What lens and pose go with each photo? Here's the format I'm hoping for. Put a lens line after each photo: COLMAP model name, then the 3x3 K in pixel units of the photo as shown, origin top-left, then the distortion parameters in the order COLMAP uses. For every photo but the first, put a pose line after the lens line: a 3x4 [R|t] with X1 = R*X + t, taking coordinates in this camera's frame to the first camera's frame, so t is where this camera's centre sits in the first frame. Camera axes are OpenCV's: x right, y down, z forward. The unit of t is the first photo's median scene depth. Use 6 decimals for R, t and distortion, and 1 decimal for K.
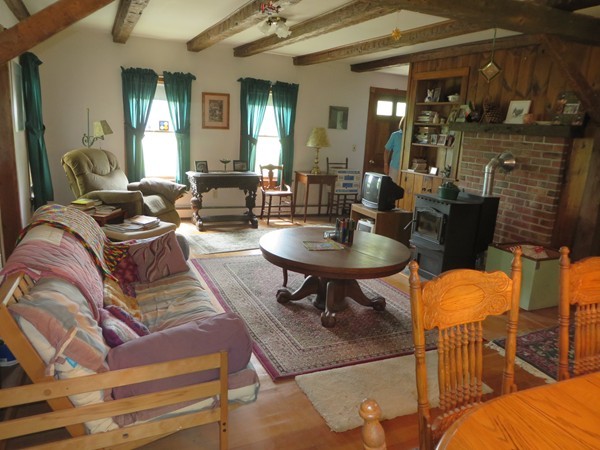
lens RADIAL K [[447.1, 0, 300.0], [0, 447.1, 225.0], [0, 0, 1]] dist [-0.021885, 0.000643]
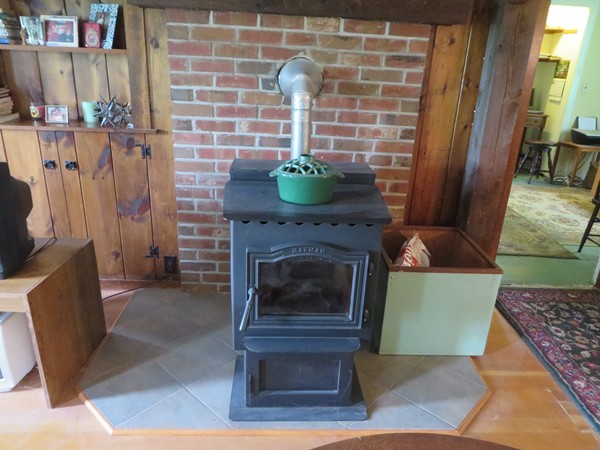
lens RADIAL K [[447.1, 0, 300.0], [0, 447.1, 225.0], [0, 0, 1]] dist [-0.021885, 0.000643]
pose [[0.379691, -0.364042, 0.850475, 0.009003], [0.175297, 0.930977, 0.320240, -0.161305], [-0.908353, 0.027494, 0.417299, 0.871172]]
